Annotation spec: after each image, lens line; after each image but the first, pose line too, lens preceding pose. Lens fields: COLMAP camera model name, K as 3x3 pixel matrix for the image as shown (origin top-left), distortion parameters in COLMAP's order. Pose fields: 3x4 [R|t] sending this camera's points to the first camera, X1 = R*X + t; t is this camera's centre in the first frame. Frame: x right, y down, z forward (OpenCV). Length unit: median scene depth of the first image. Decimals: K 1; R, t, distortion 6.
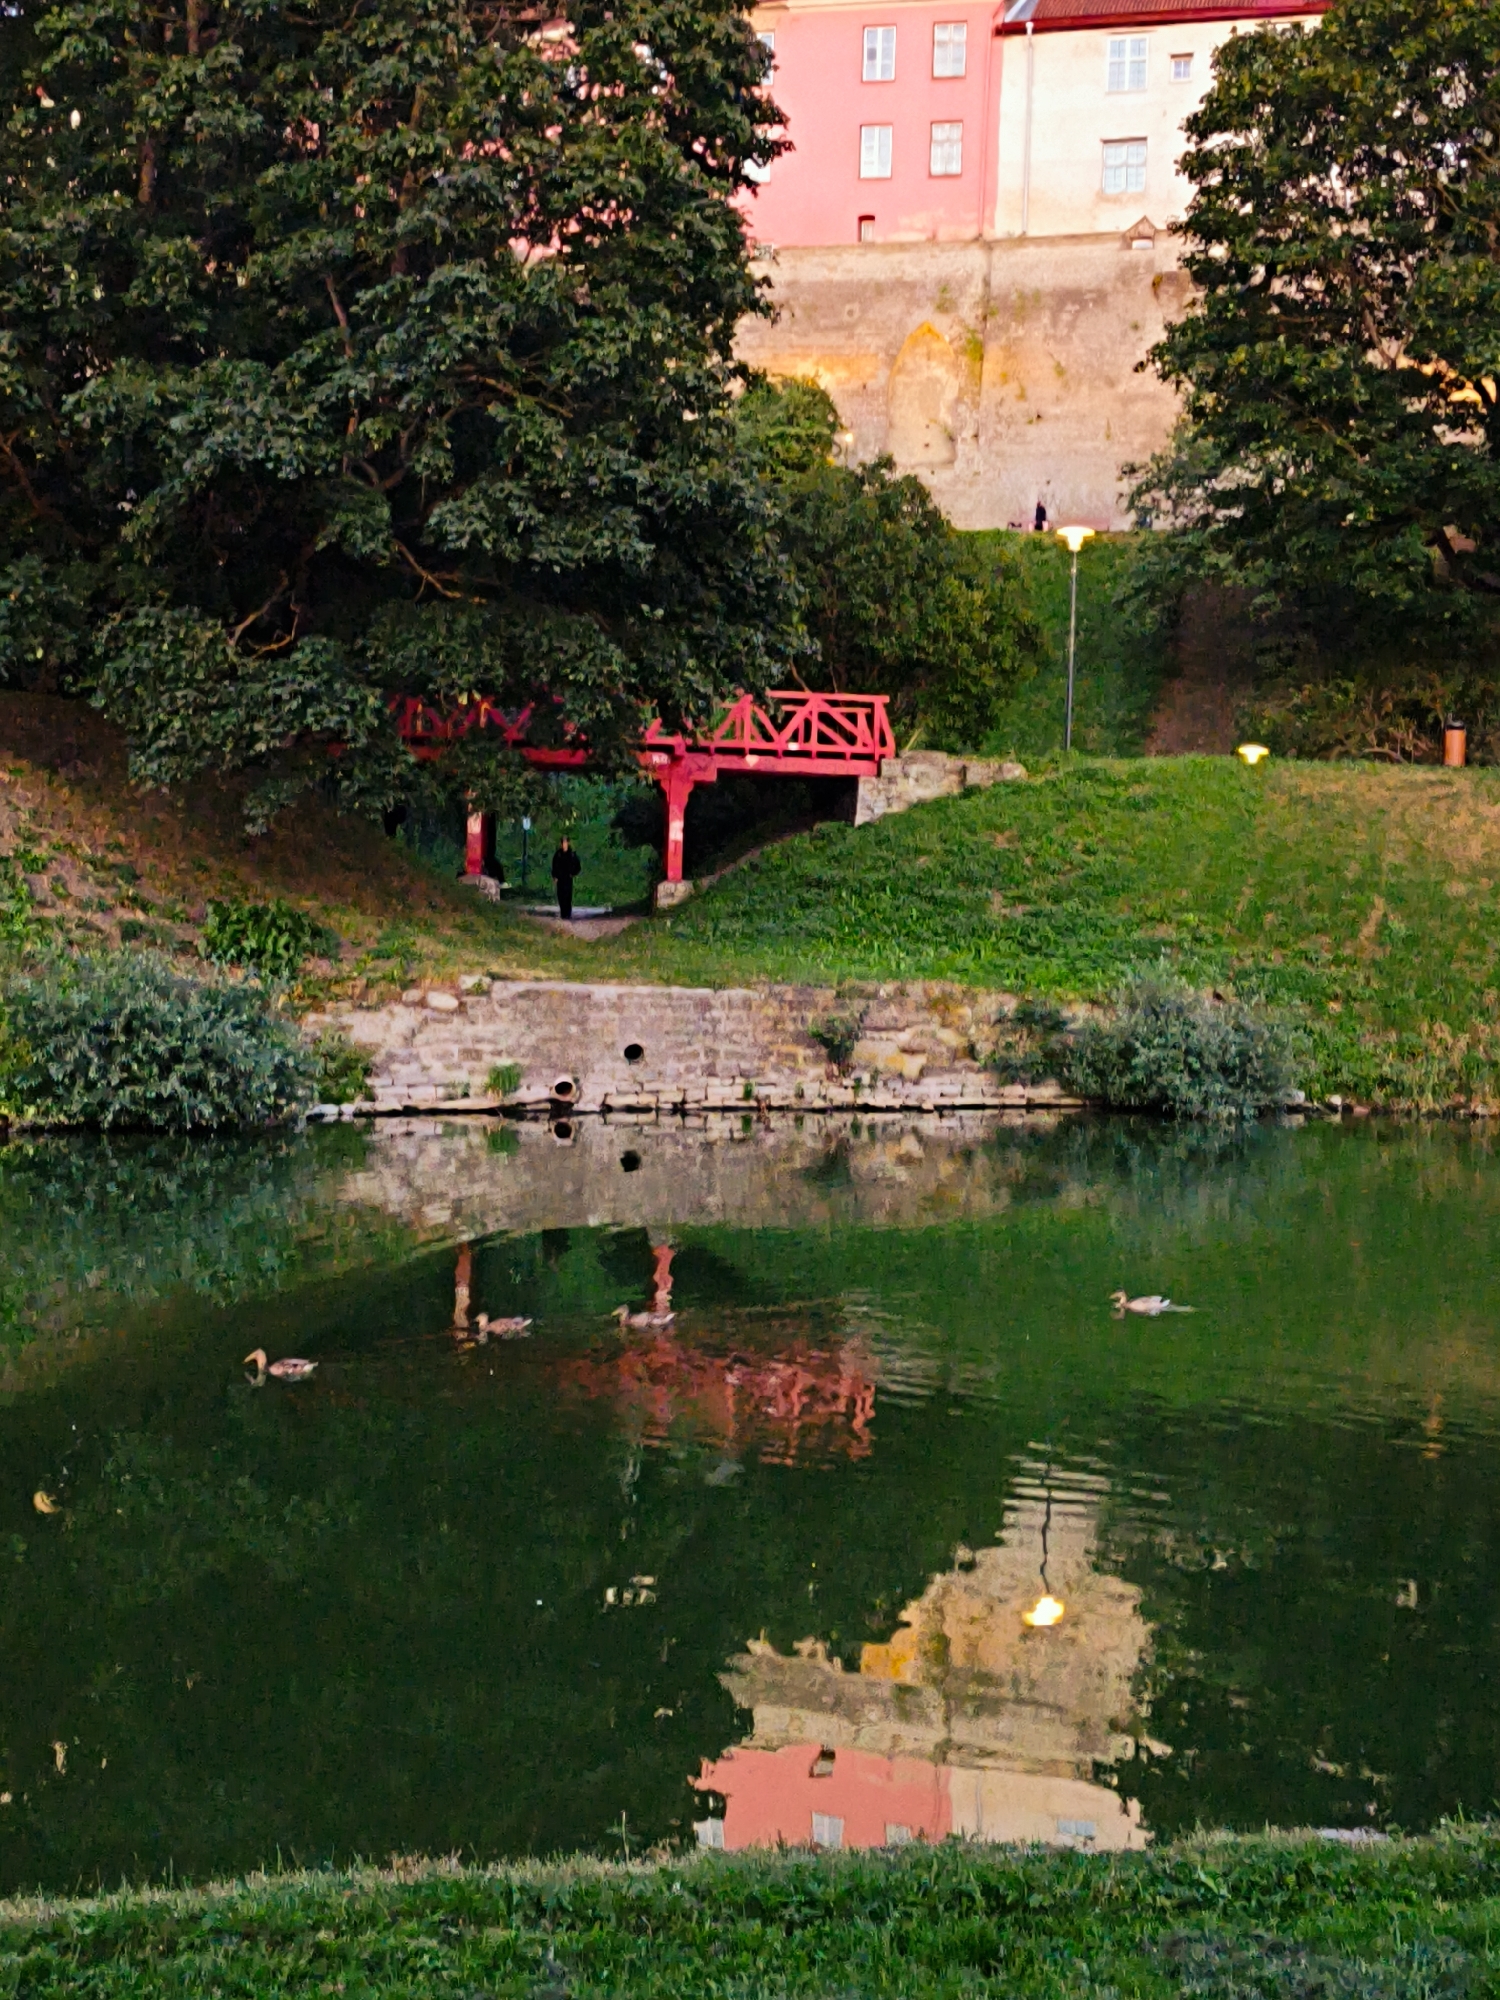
lens RADIAL K [[2751.1, 0, 736.5], [0, 2751.1, 988.0], [0, 0, 1]] dist [-0.005991, 0.000000]
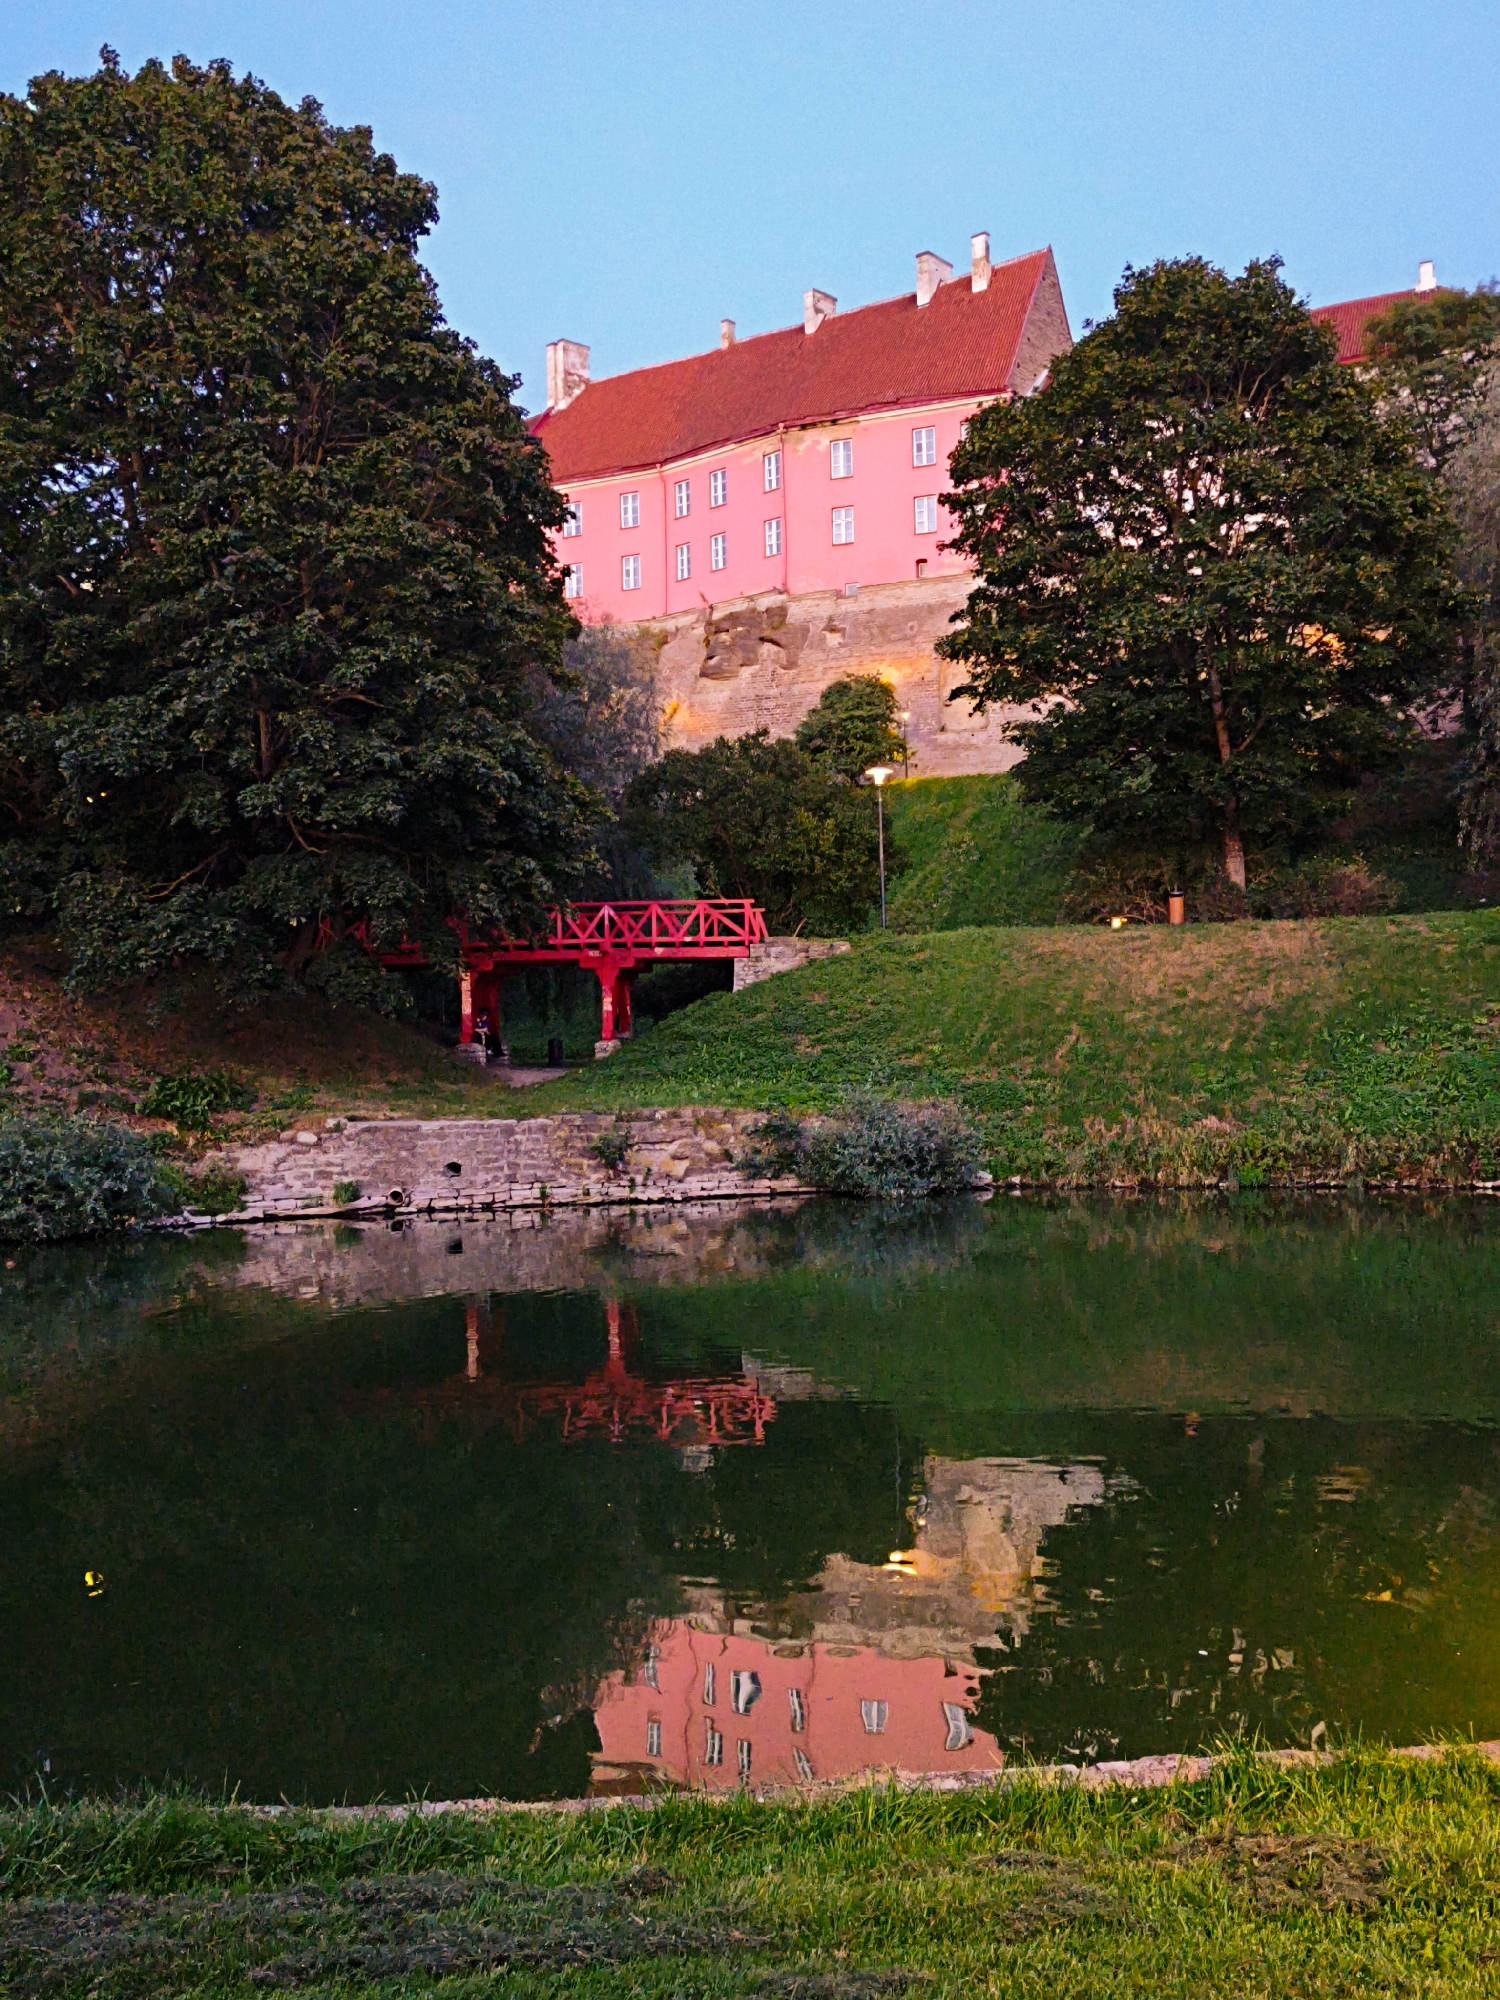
lens RADIAL K [[1911.8, 0, 752.9], [0, 1911.8, 1010.6], [0, 0, 1]] dist [0.015104, 0.000000]
pose [[0.988235, -0.054376, -0.142951, 0.239739], [0.046912, 0.997379, -0.055078, 0.004187], [0.145571, 0.047724, 0.988196, 0.062025]]
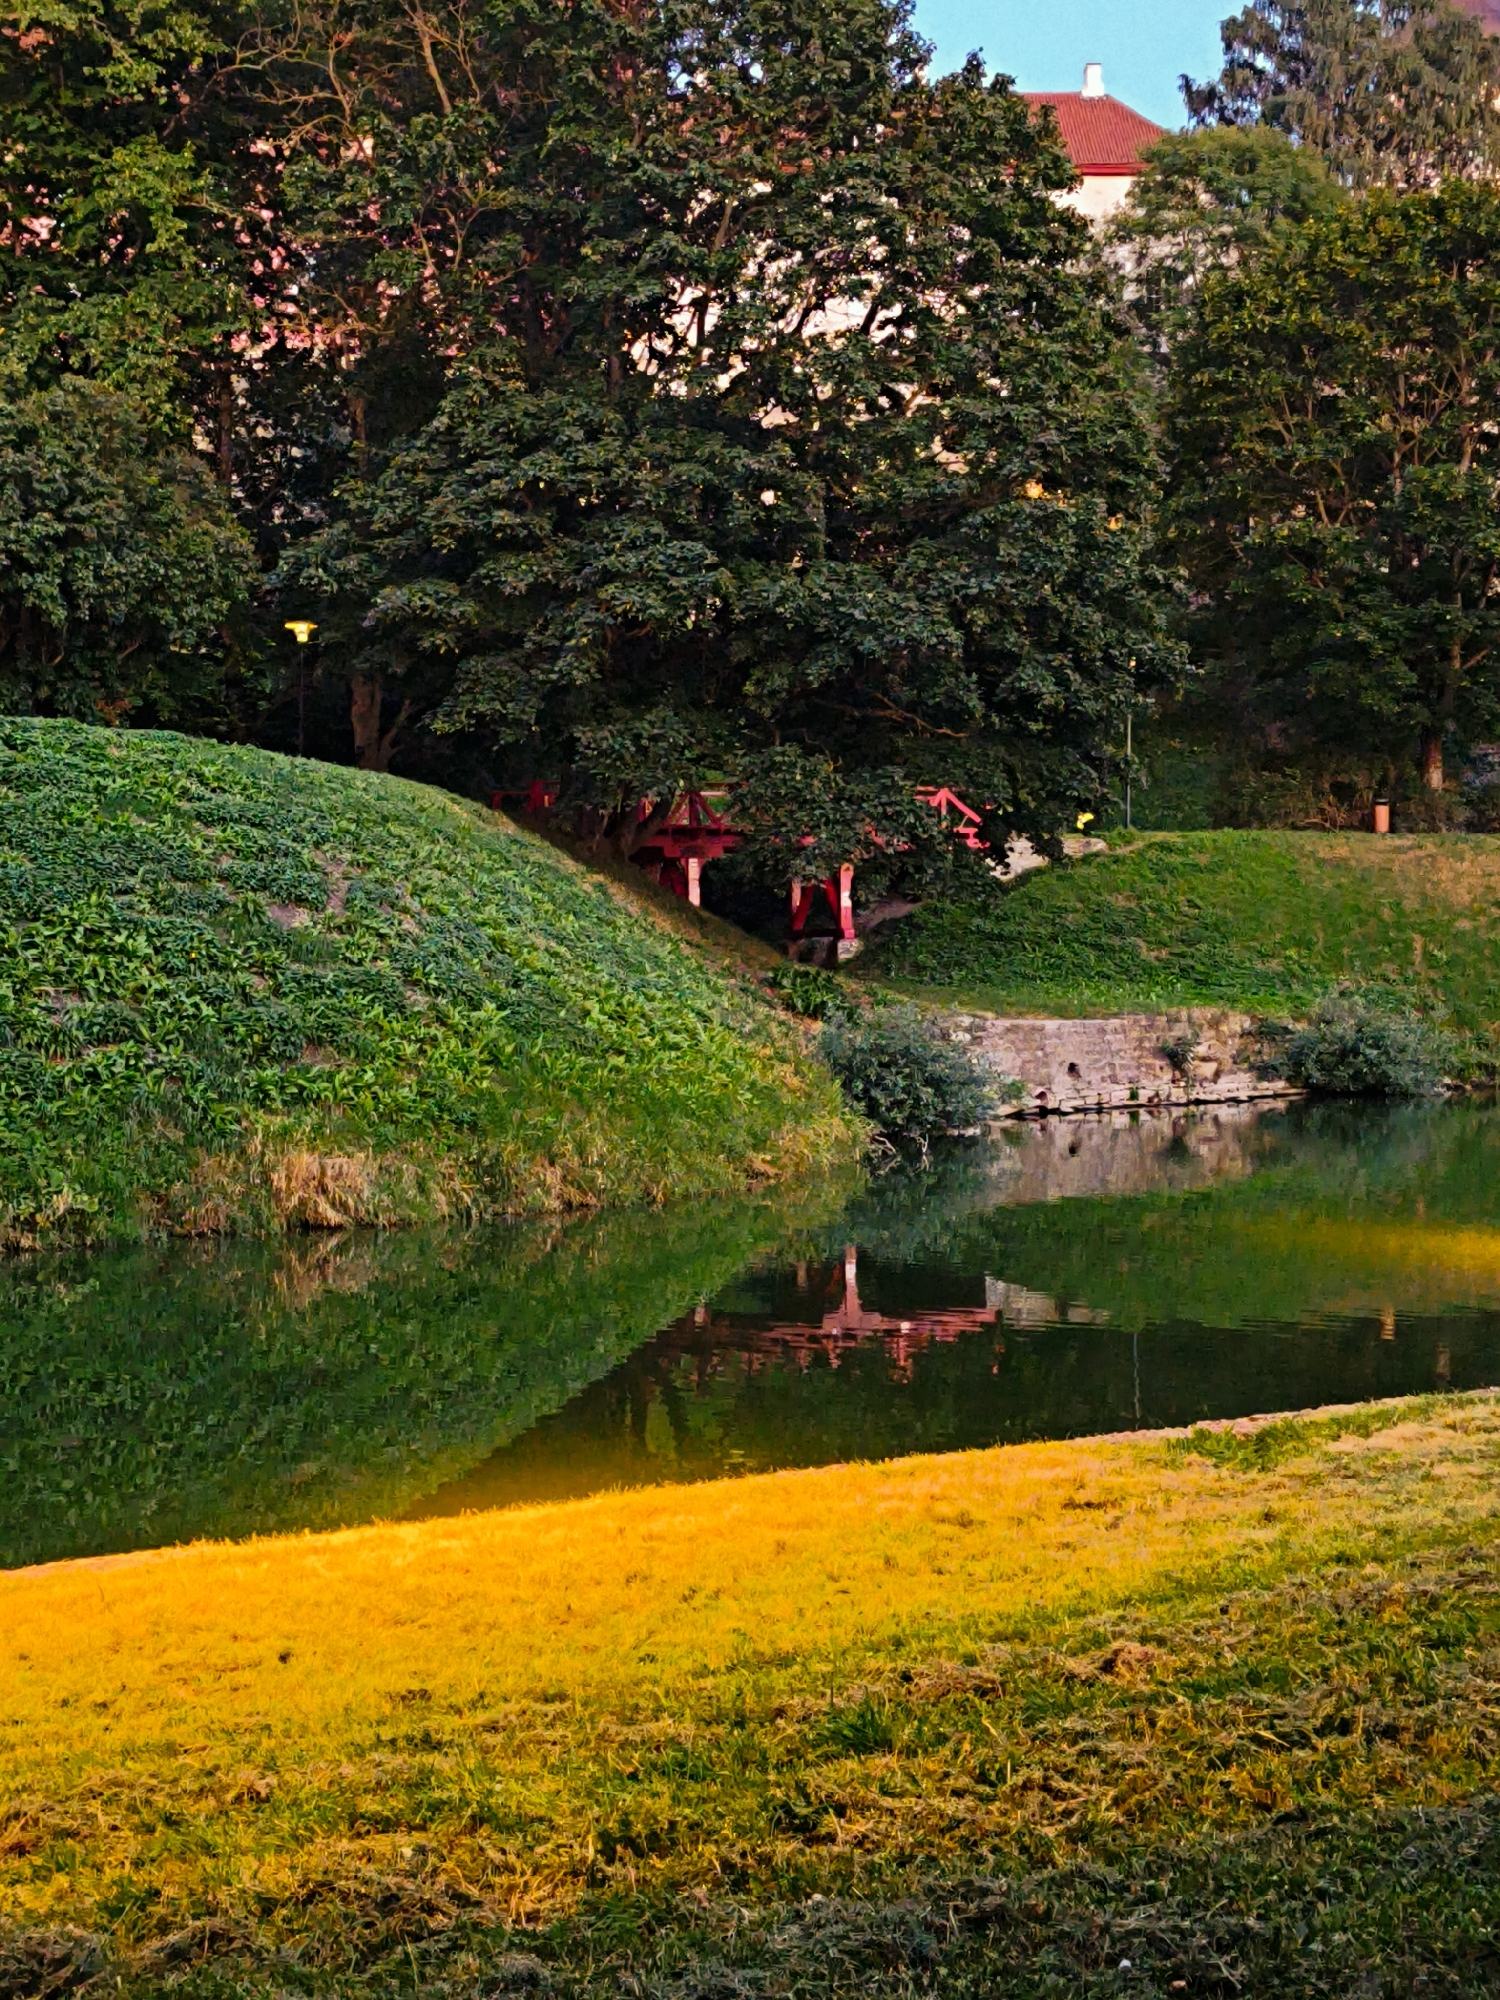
lens RADIAL K [[2751.1, 0, 750.9], [0, 2751.1, 1001.6], [0, 0, 1]] dist [-0.005991, 0.000000]
pose [[0.951016, -0.042059, 0.306266, -0.564129], [0.044483, 0.999010, -0.000937, -0.014107], [-0.305923, 0.014514, 0.951946, -0.223188]]
